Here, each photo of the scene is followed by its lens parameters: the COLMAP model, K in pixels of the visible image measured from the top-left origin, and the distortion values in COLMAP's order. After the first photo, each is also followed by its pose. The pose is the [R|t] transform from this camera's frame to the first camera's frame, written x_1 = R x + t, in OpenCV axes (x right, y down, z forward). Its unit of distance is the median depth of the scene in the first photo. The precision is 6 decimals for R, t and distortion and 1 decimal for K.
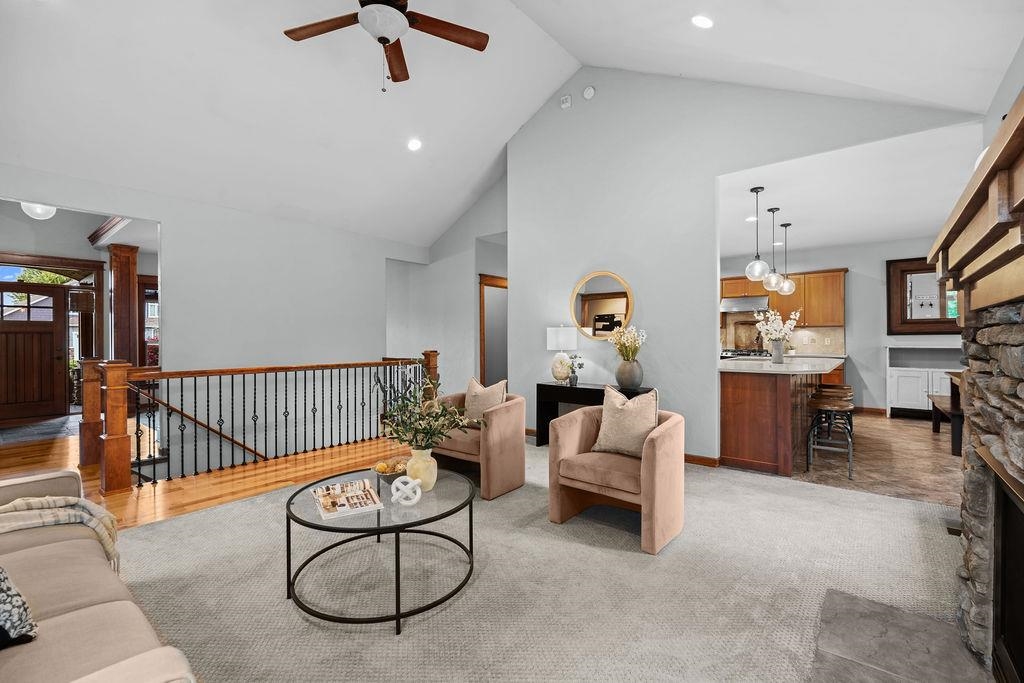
lens RADIAL K [[442.7, 0, 515.2], [0, 442.7, 338.7], [0, 0, 1]] dist [-0.015390, 0.000063]
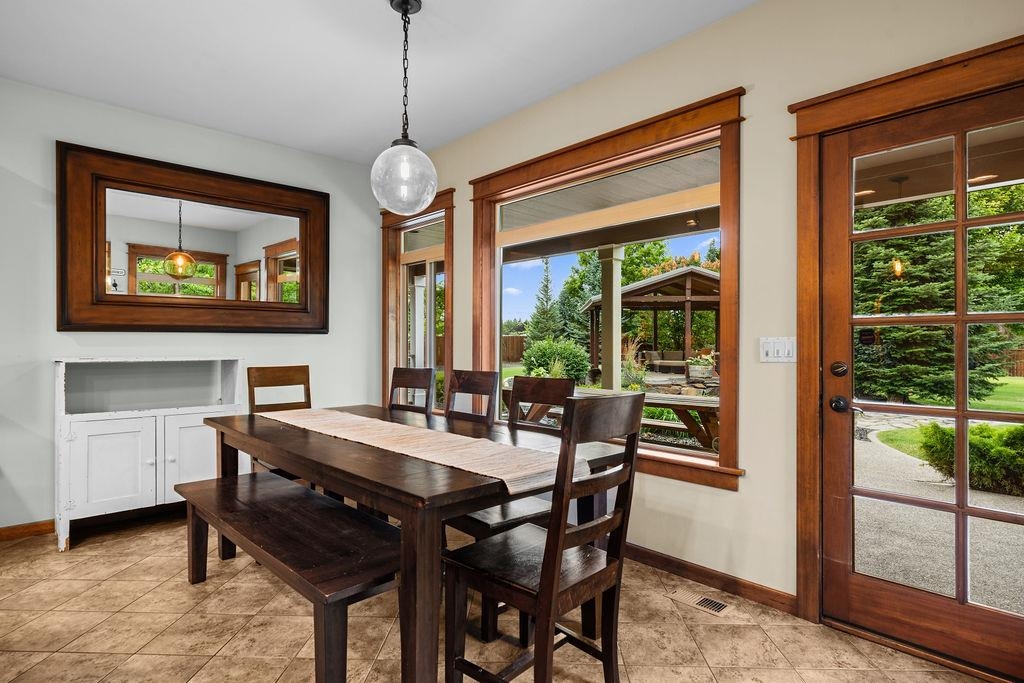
lens RADIAL K [[543.5, 0, 511.9], [0, 543.5, 347.2], [0, 0, 1]] dist [-0.002279, -0.000167]
pose [[0.141736, 0.000518, 0.989904, 0.433152], [-0.002938, 0.999996, -0.000103, 0.005484], [-0.989900, -0.002893, 0.141737, 0.537123]]
